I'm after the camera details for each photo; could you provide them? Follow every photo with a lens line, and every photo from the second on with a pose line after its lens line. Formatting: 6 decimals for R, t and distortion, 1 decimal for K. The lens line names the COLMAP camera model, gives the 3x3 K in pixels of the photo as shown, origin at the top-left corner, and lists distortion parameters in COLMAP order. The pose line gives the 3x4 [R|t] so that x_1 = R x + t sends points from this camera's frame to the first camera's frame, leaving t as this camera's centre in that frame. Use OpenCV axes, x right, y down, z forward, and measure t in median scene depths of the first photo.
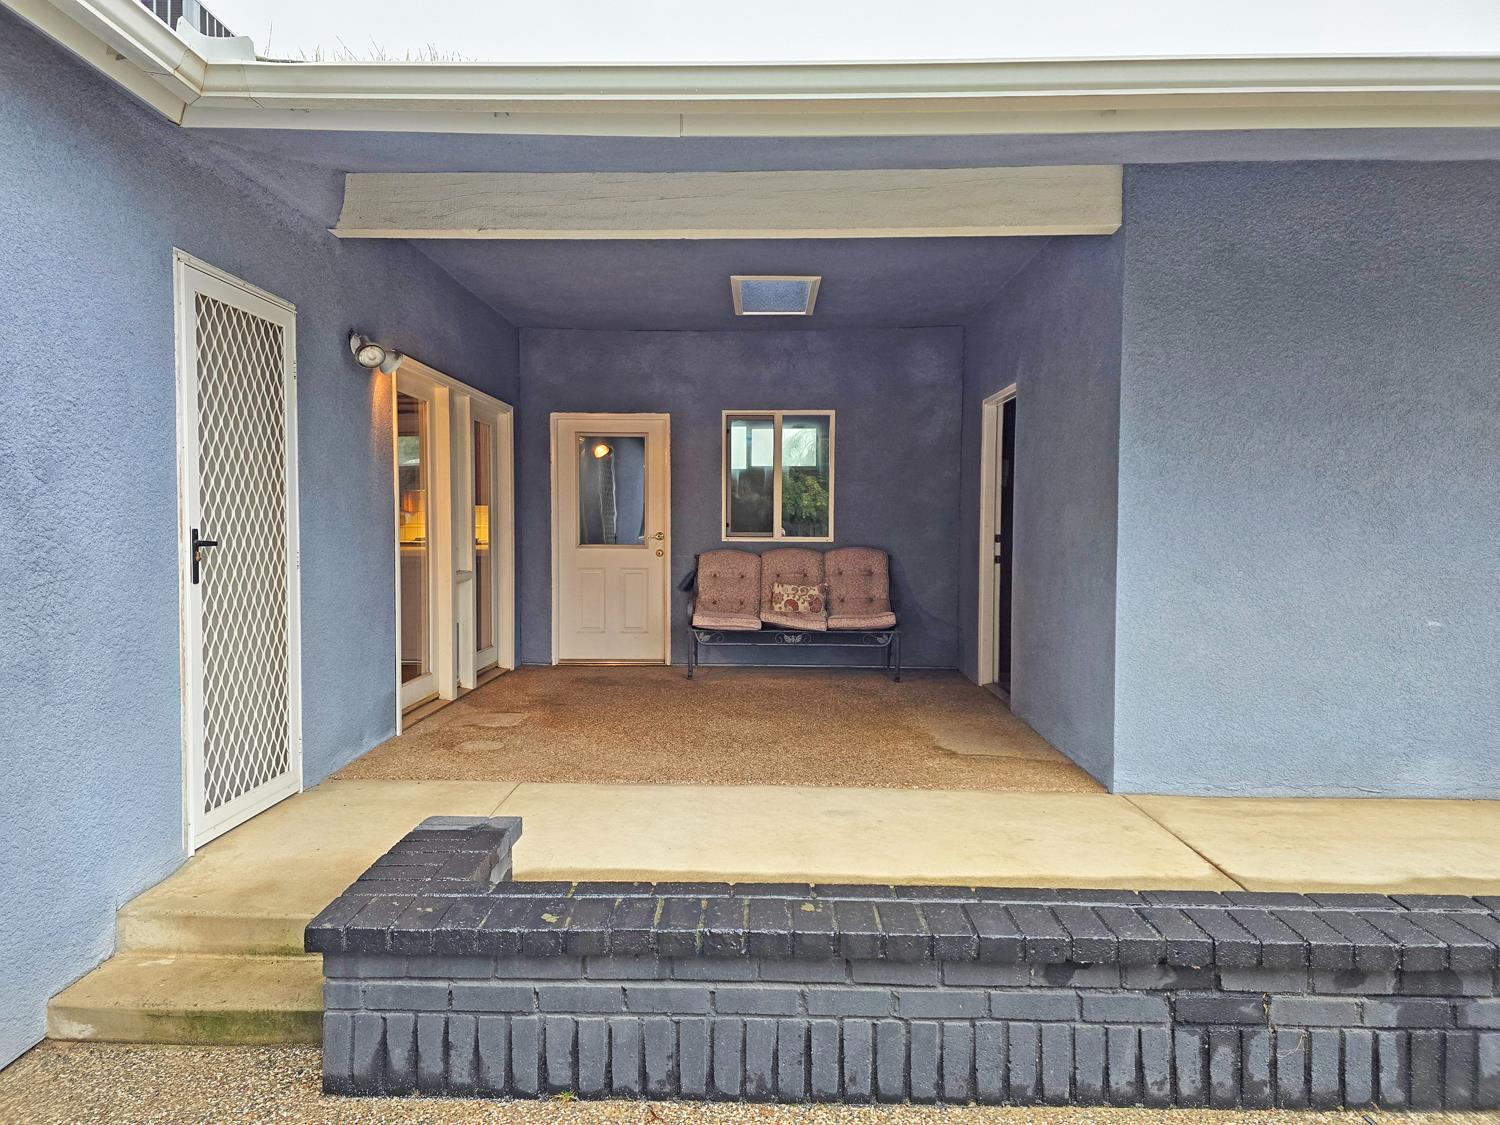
lens RADIAL K [[1001.3, 0, 758.6], [0, 1001.3, 565.2], [0, 0, 1]] dist [0.086300, -0.085767]
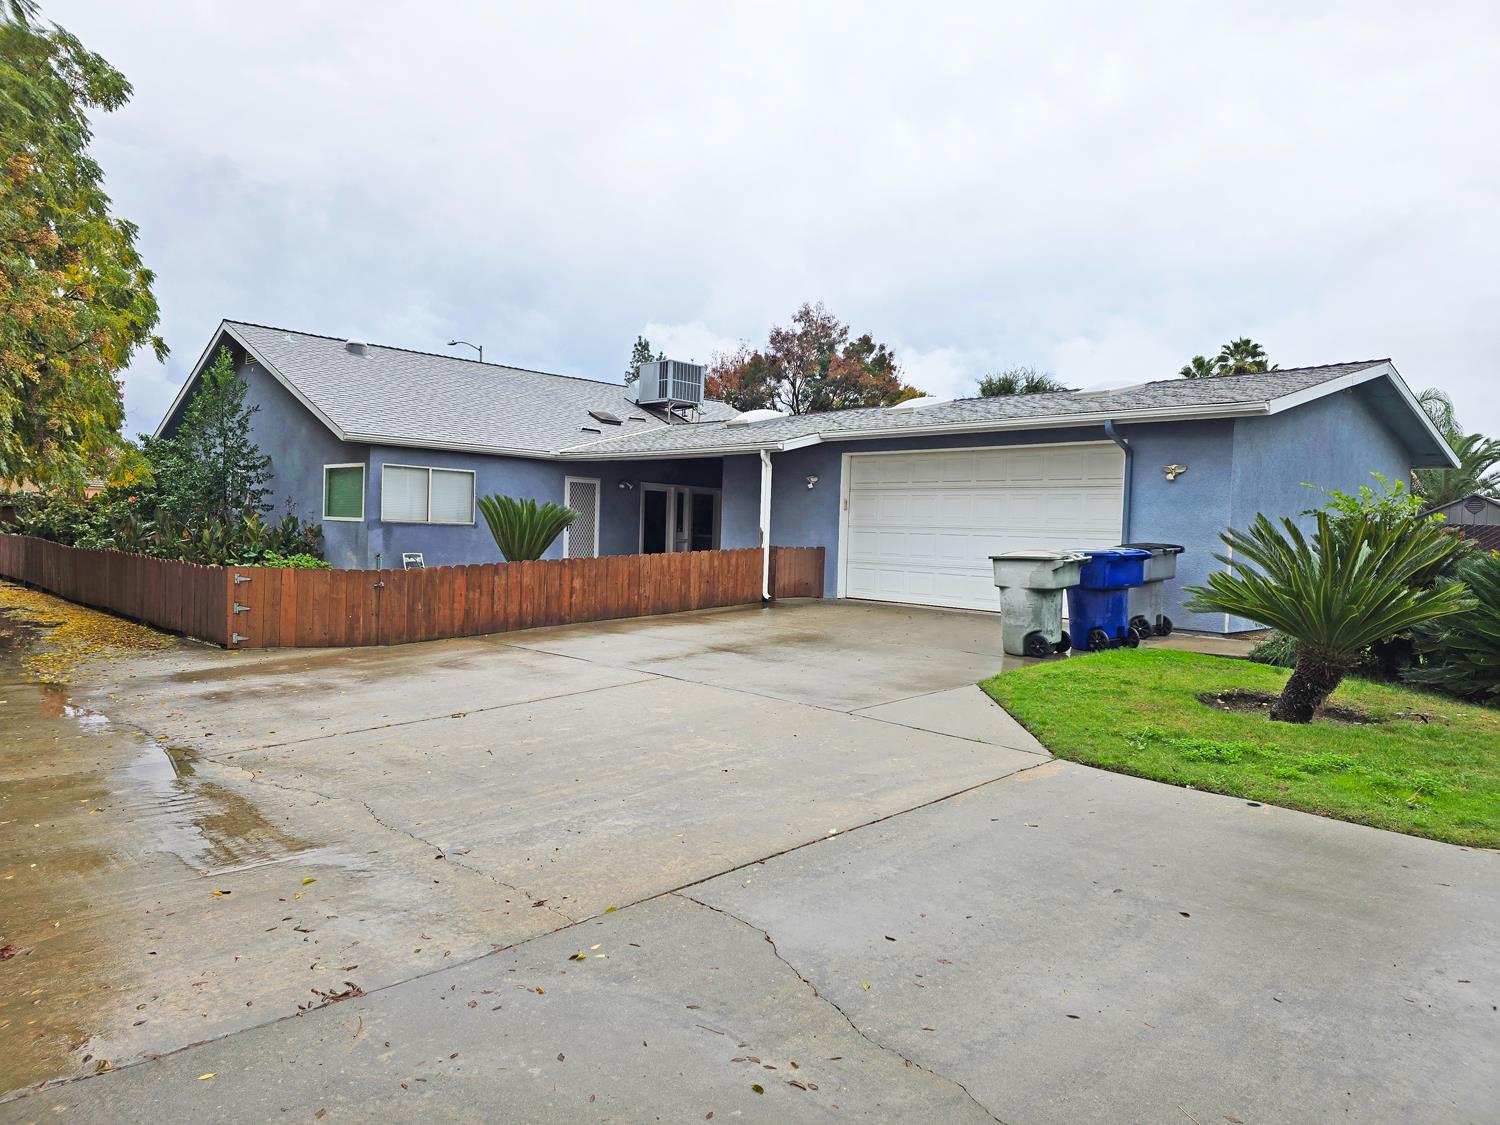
lens RADIAL K [[1001.3, 0, 758.6], [0, 1001.3, 565.2], [0, 0, 1]] dist [0.086300, -0.085767]
pose [[0.711889, 0.040227, -0.701139, 4.369383], [-0.056045, 0.998428, 0.000379, 0.151087], [0.700052, 0.039026, 0.713025, -2.389389]]
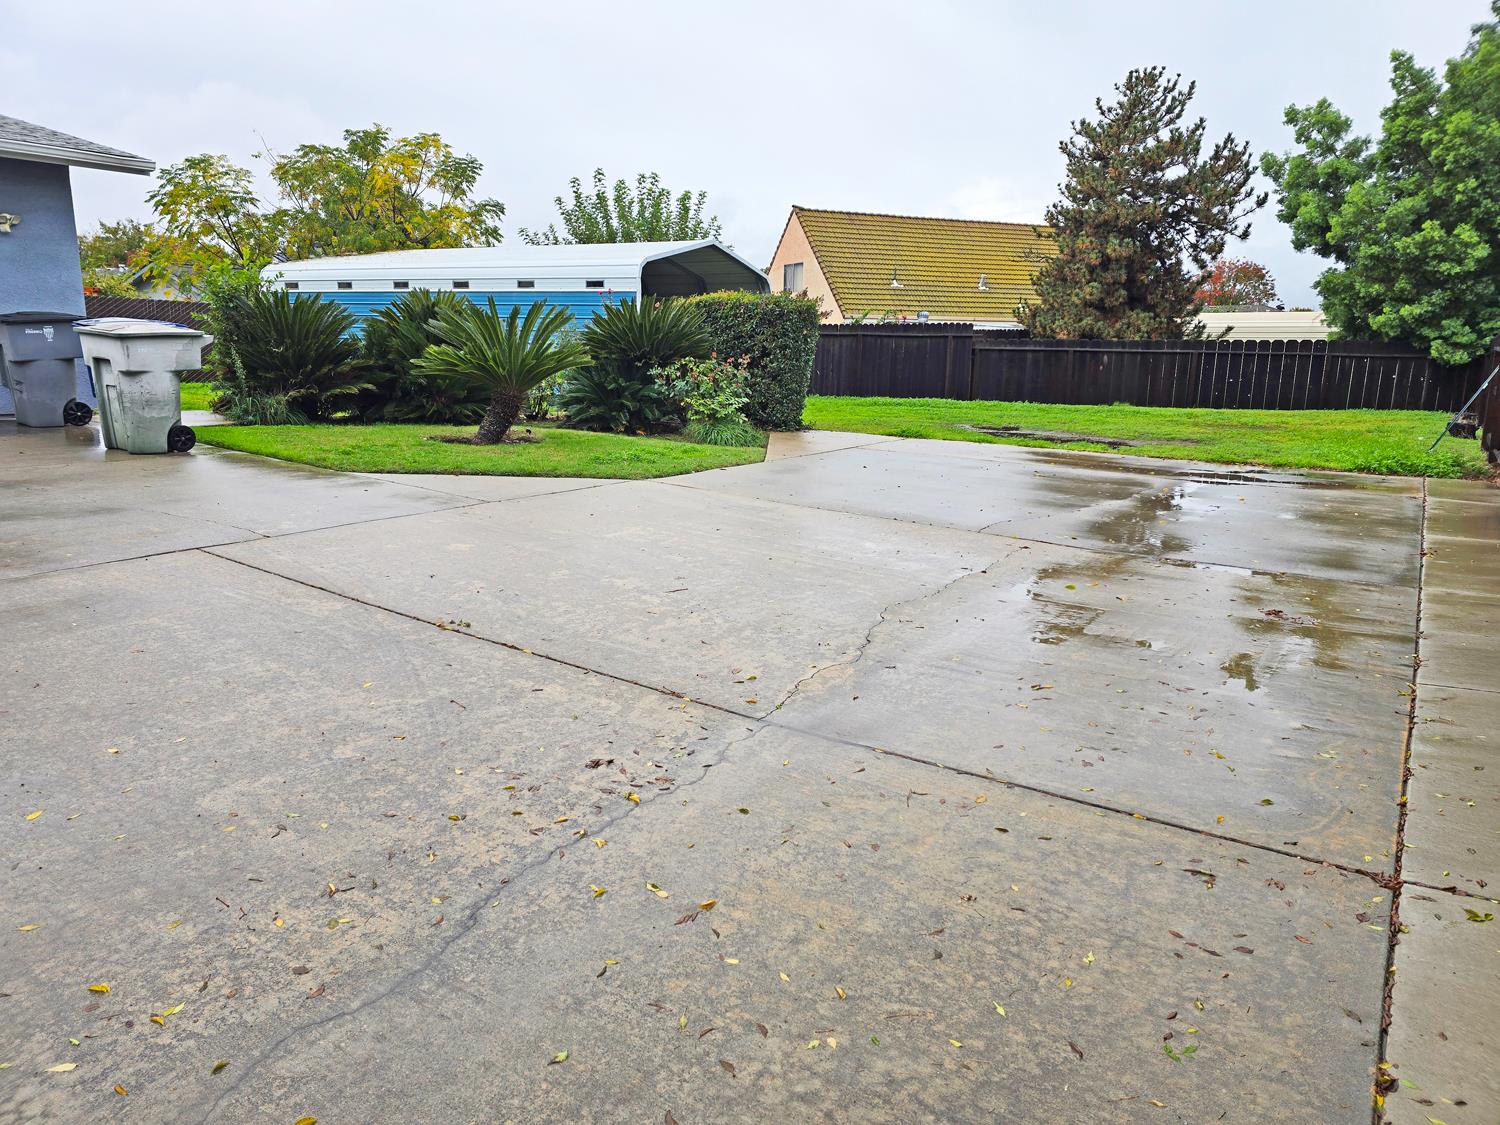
lens RADIAL K [[1001.3, 0, 758.6], [0, 1001.3, 565.2], [0, 0, 1]] dist [0.086300, -0.085767]
pose [[0.525976, -0.184055, 0.830345, 1.347133], [0.025419, 0.979269, 0.200964, 0.176074], [-0.850119, -0.084596, 0.519751, -2.306625]]
